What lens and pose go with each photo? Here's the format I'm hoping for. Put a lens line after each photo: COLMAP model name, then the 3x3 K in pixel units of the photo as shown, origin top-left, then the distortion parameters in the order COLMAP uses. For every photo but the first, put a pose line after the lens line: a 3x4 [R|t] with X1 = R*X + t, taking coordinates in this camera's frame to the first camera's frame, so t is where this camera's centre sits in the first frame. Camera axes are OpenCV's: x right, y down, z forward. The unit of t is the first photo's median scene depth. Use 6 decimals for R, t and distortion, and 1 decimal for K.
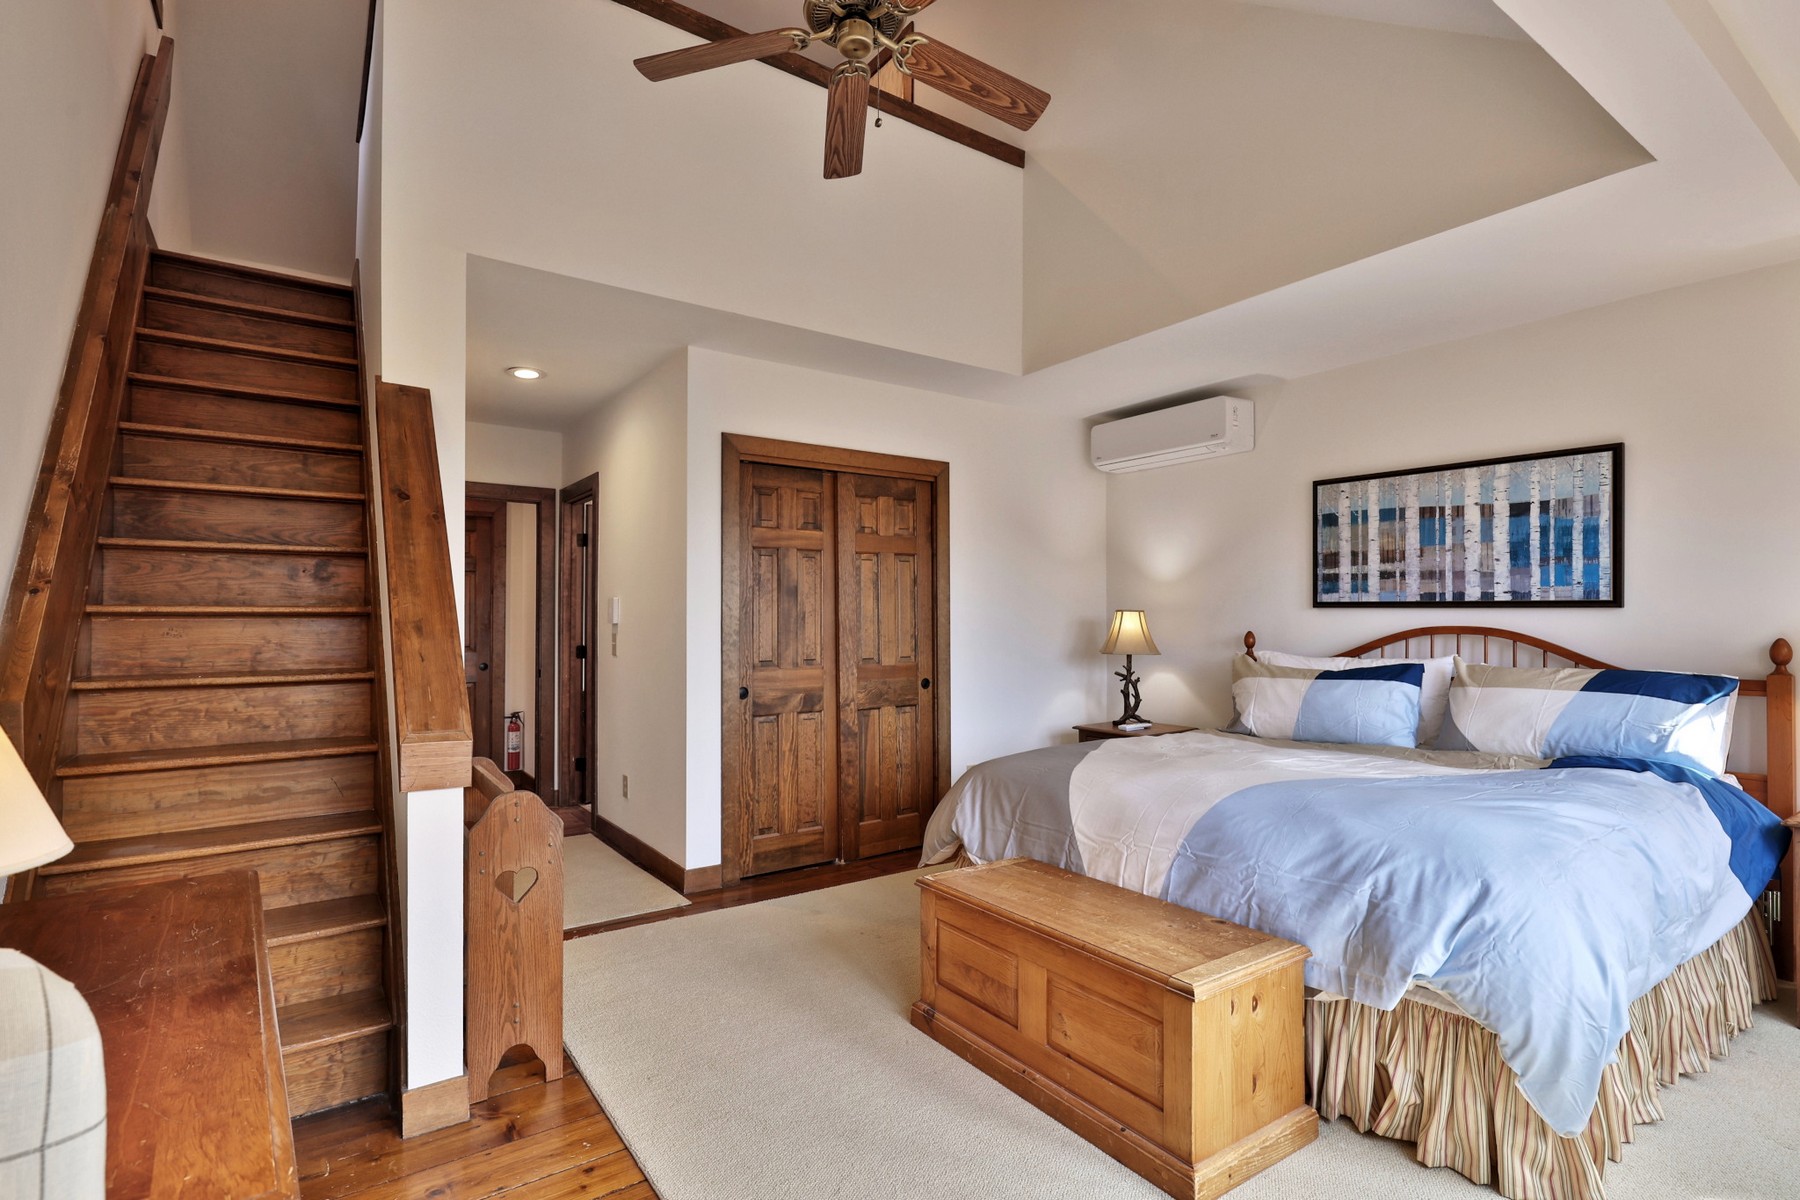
lens RADIAL K [[862.7, 0, 896.7], [0, 862.7, 607.1], [0, 0, 1]] dist [0.000216, 0.000086]
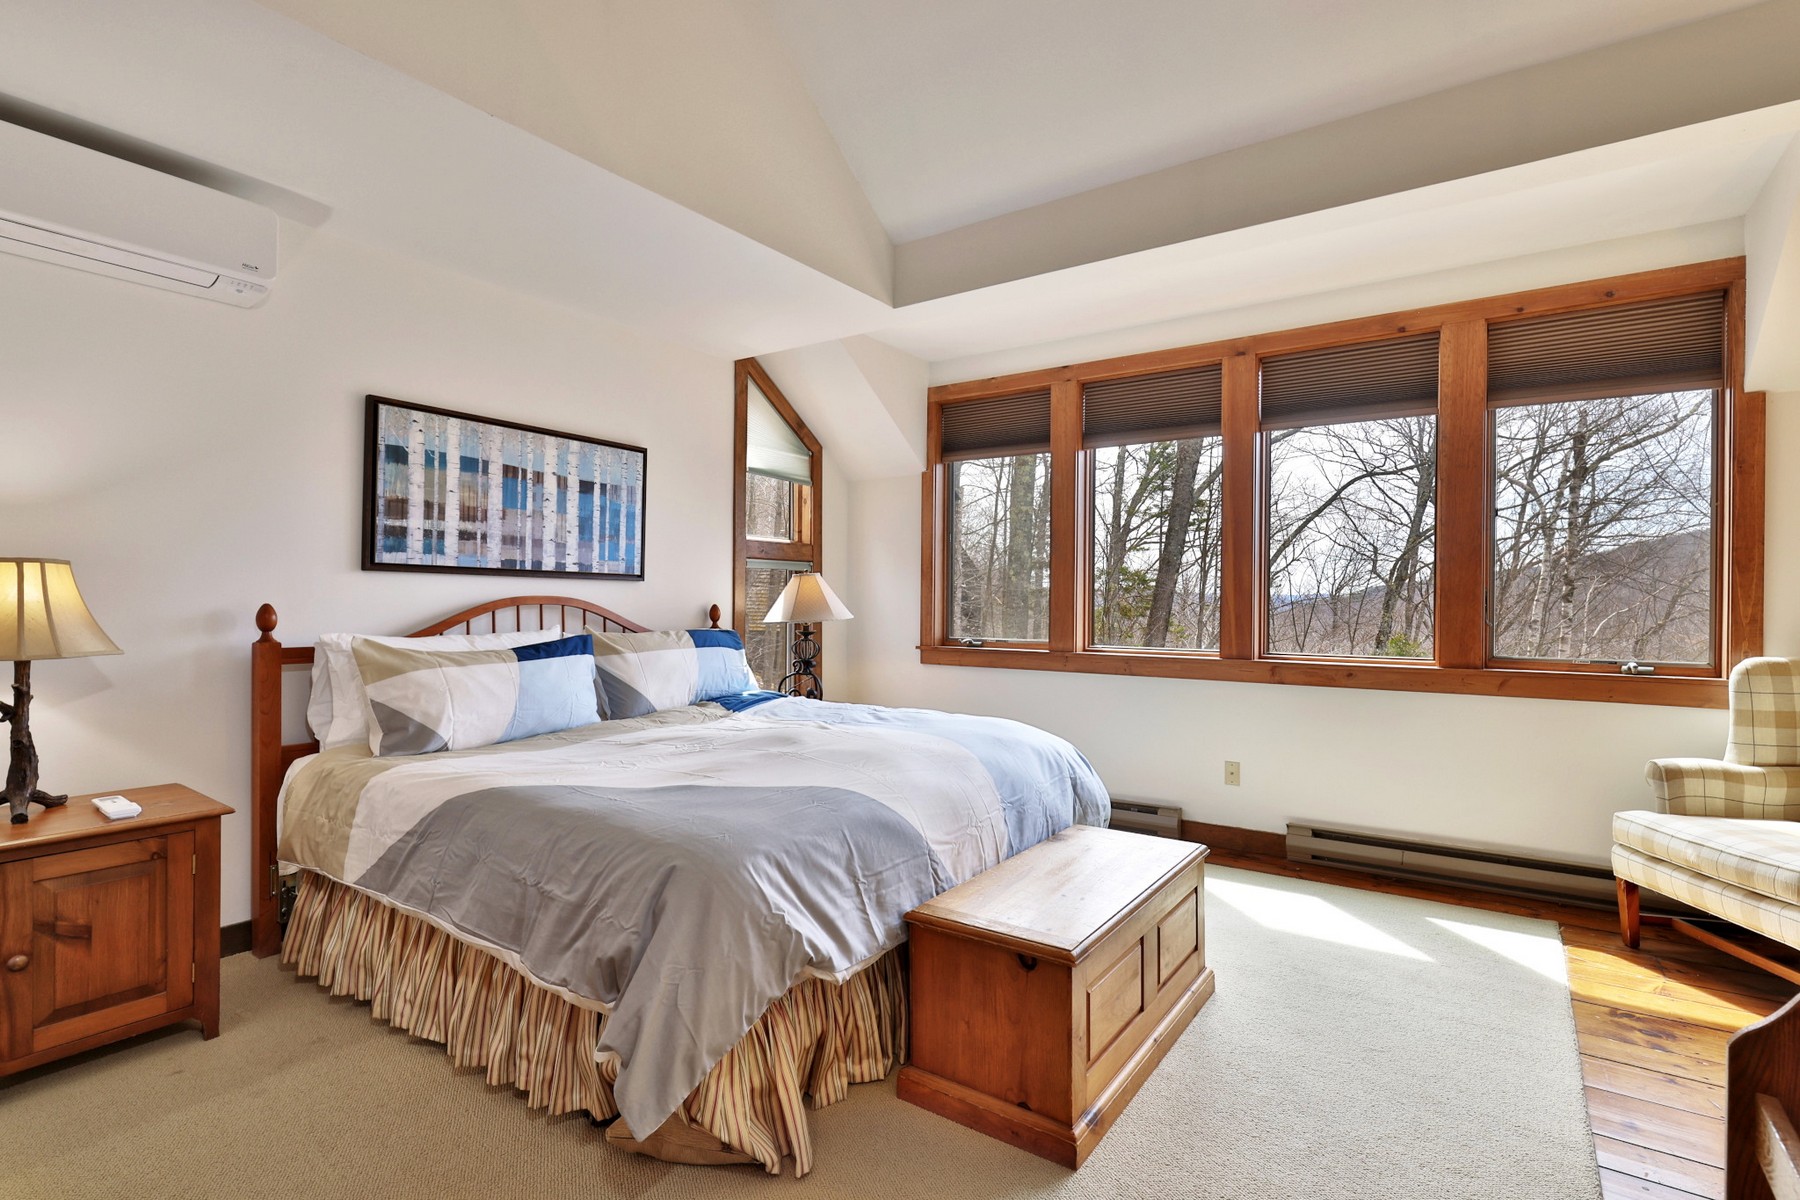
lens RADIAL K [[862.7, 0, 896.6], [0, 862.7, 602.9], [0, 0, 1]] dist [0.000216, 0.000086]
pose [[-0.326294, -0.001438, 0.945267, -0.383552], [-0.017801, 0.999831, -0.004623, 0.026249], [-0.945101, -0.018335, -0.326265, 0.909805]]
